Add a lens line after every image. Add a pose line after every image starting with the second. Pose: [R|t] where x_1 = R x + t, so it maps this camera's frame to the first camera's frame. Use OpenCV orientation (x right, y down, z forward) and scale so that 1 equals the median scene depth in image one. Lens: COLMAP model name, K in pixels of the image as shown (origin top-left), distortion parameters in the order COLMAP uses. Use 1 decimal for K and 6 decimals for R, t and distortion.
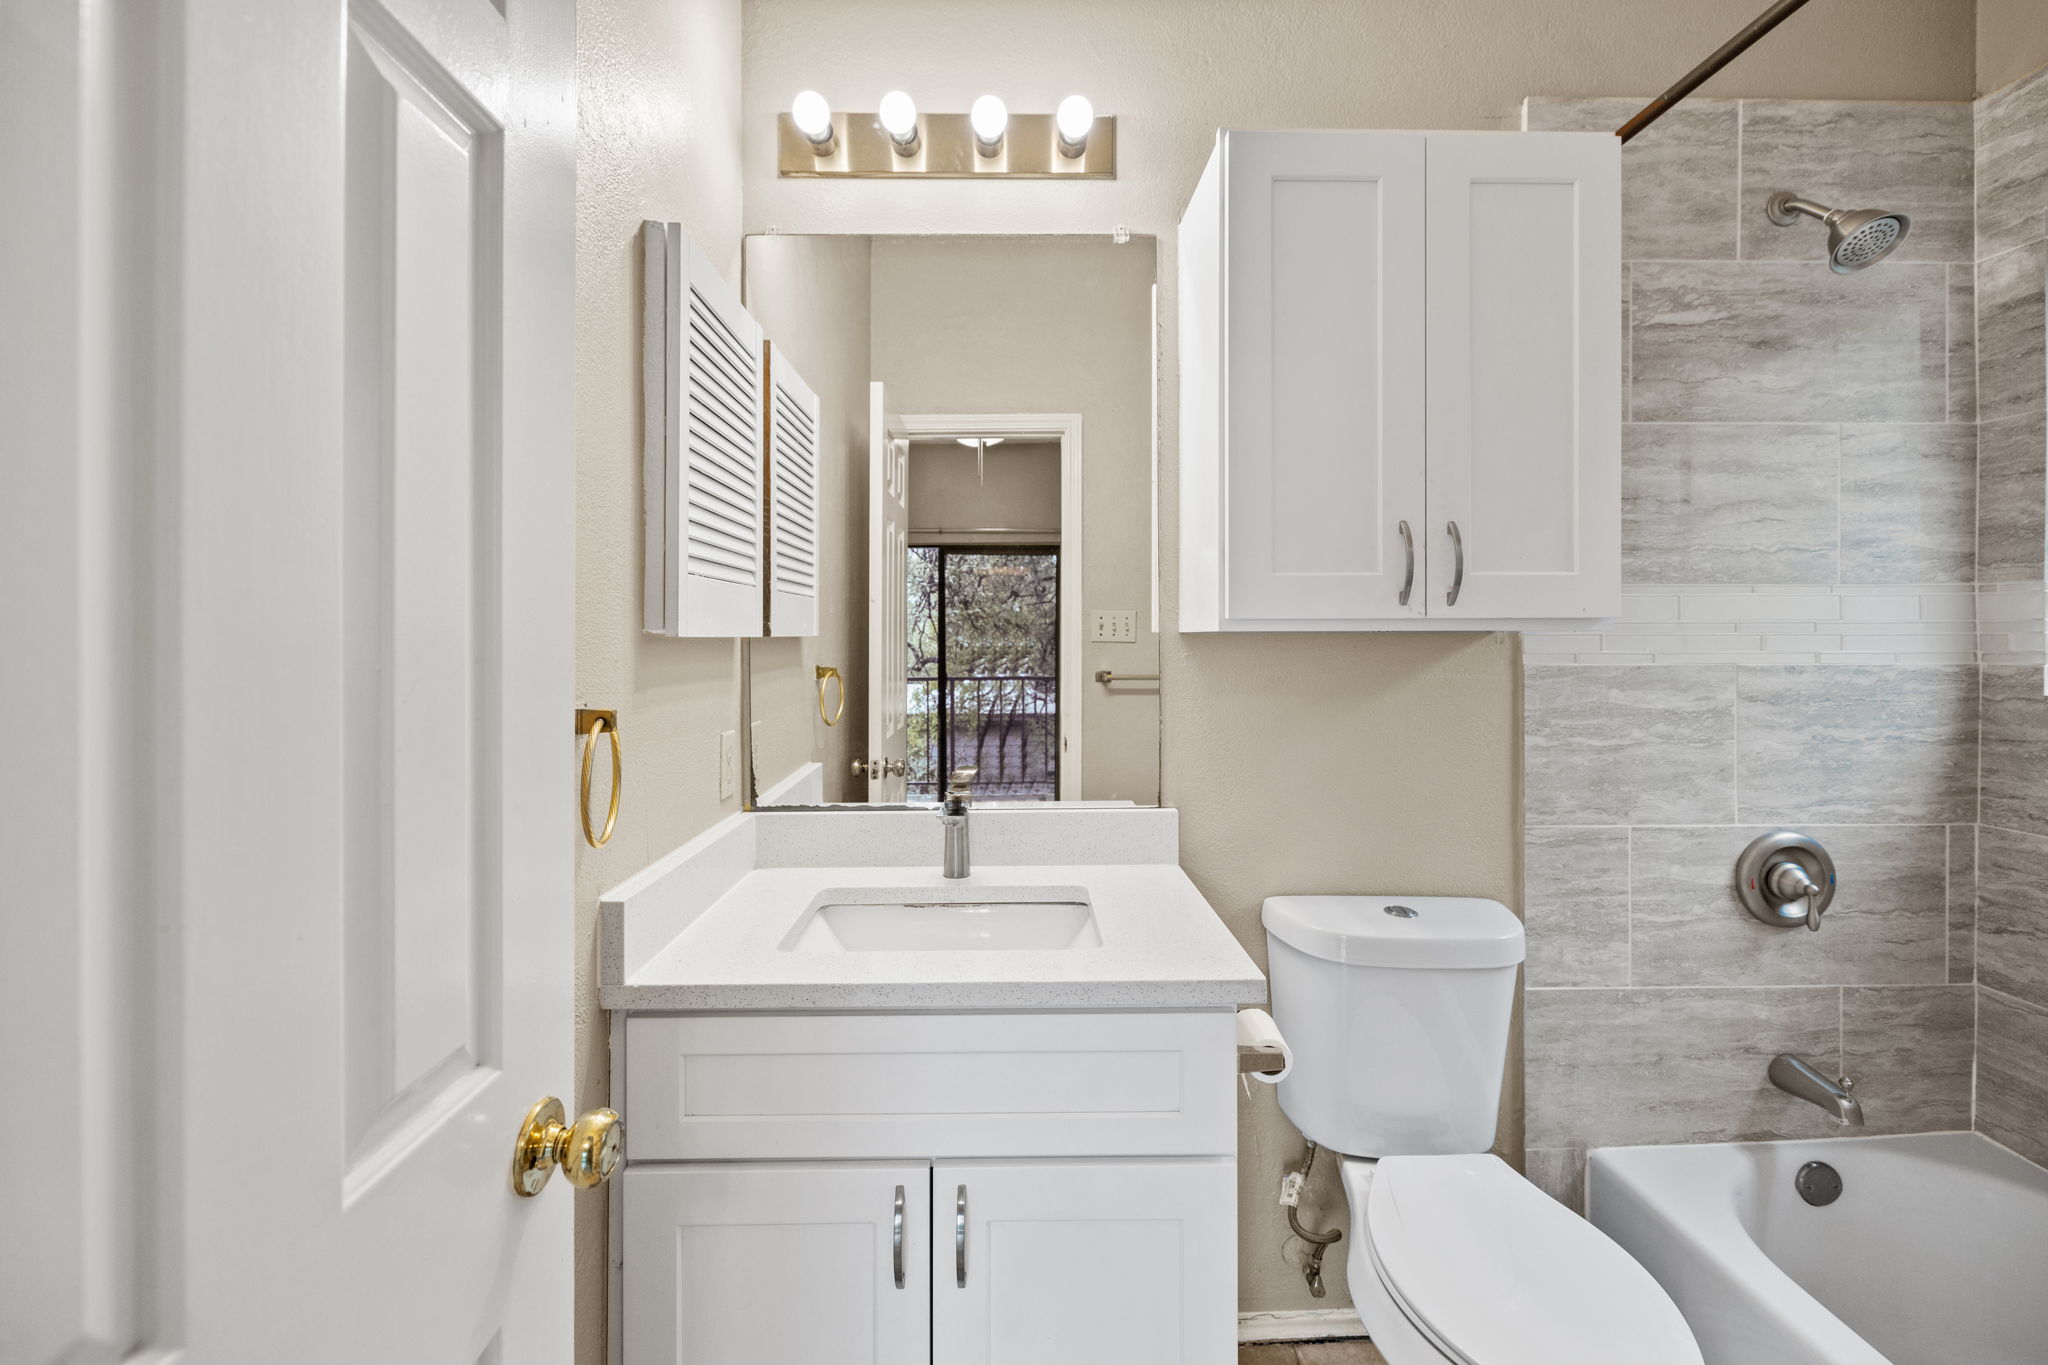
lens RADIAL K [[866.6, 0, 1017.7], [0, 866.6, 641.1], [0, 0, 1]] dist [-0.000738, -0.000216]
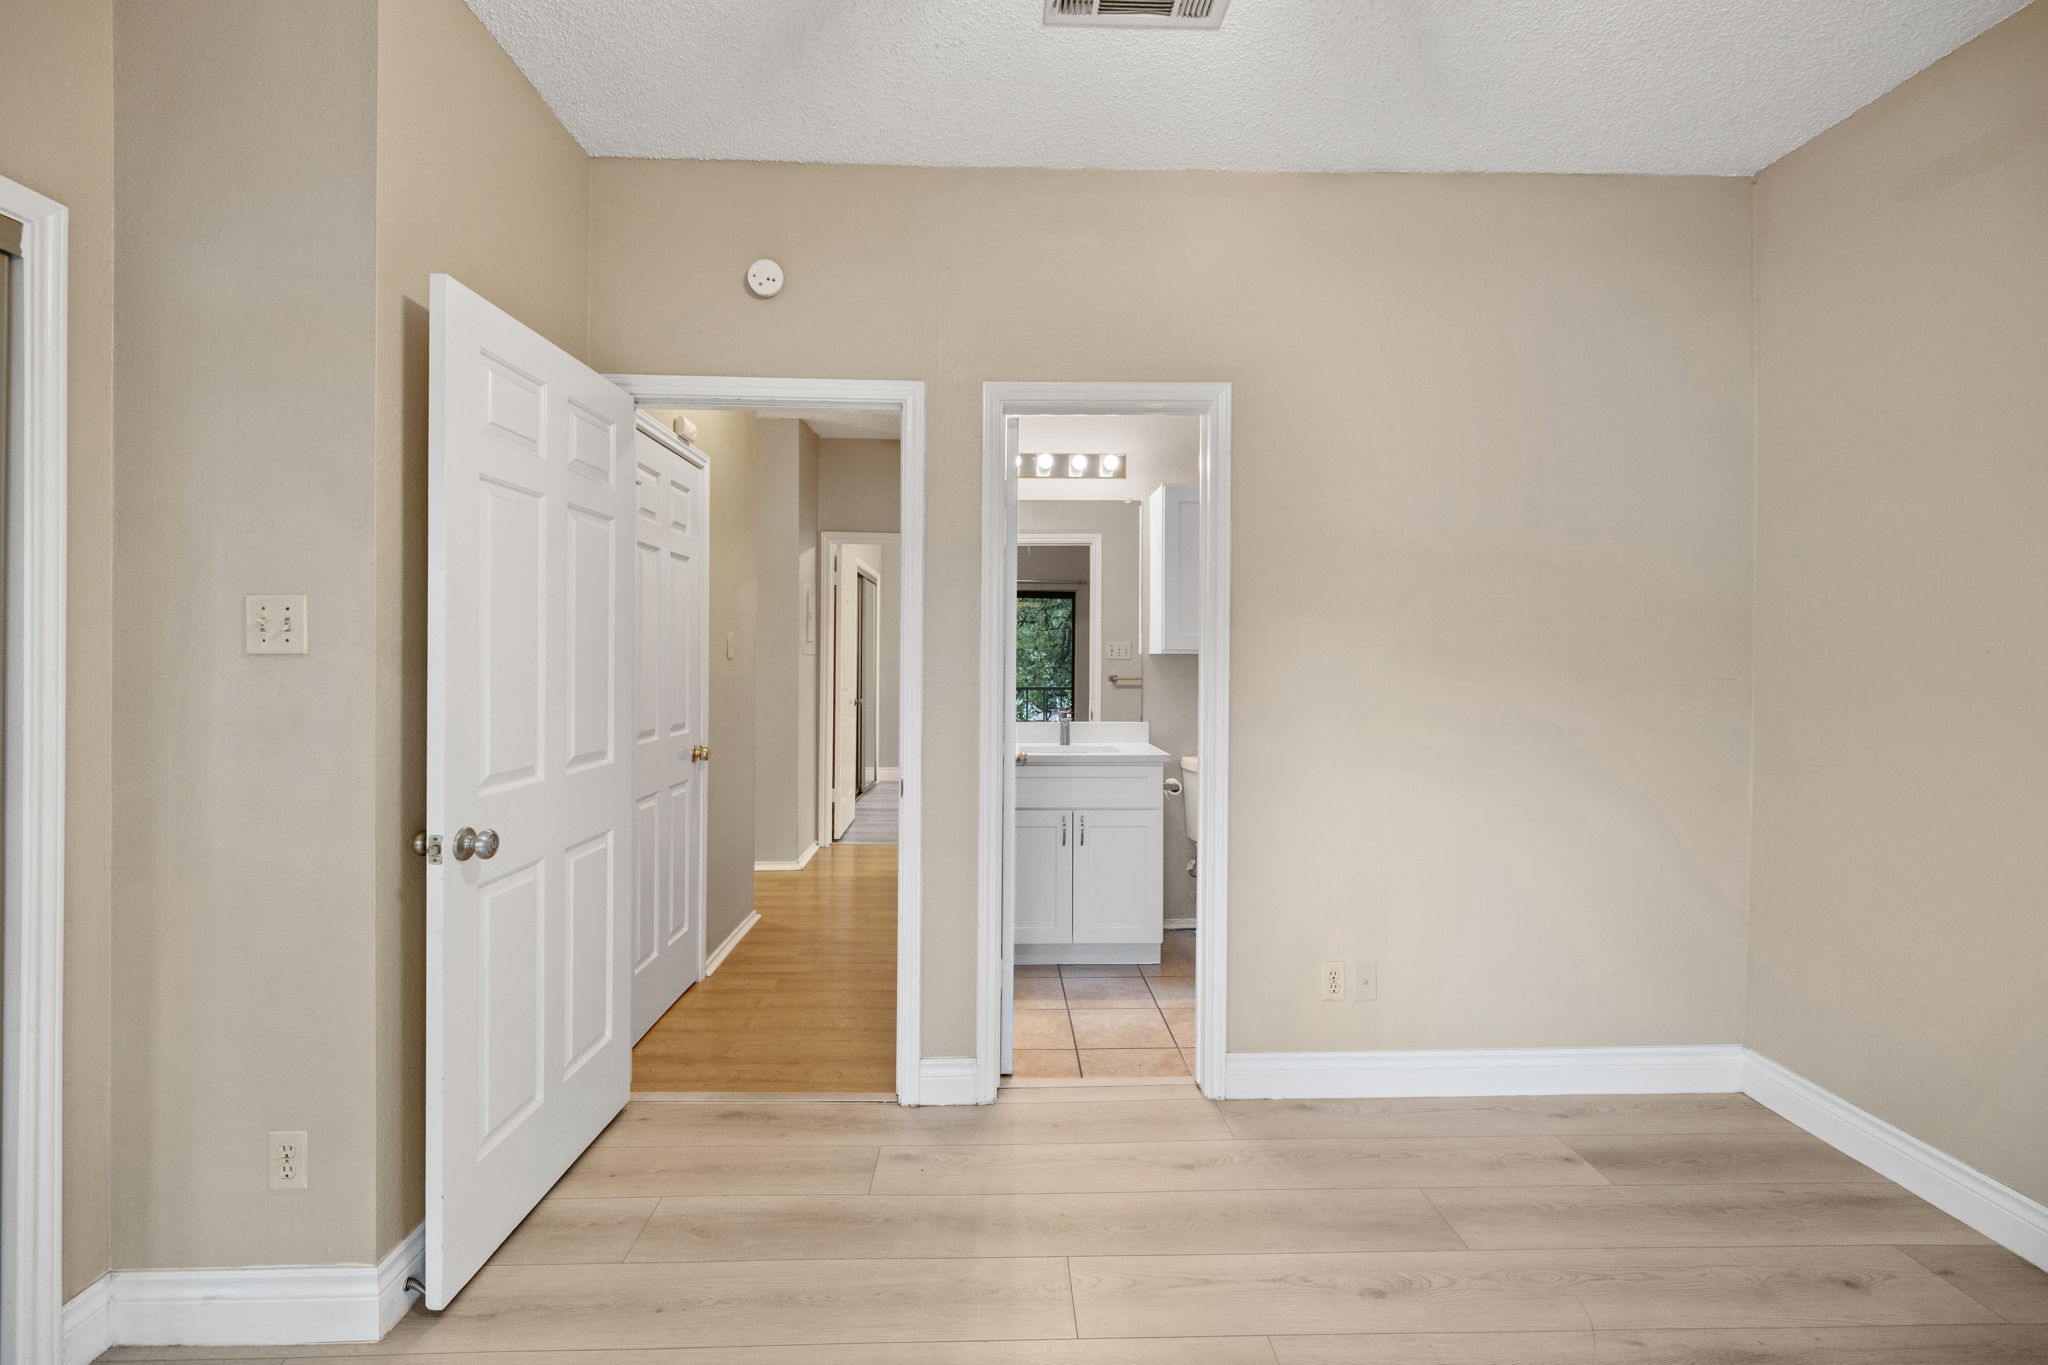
lens RADIAL K [[899.9, 0, 1016.8], [0, 899.9, 636.4], [0, 0, 1]] dist [0.000400, -0.000097]
pose [[0.999871, 0.006964, 0.014479, -0.249284], [-0.006537, 0.999548, -0.029328, 0.018359], [-0.014677, 0.029230, 0.999465, -1.689340]]
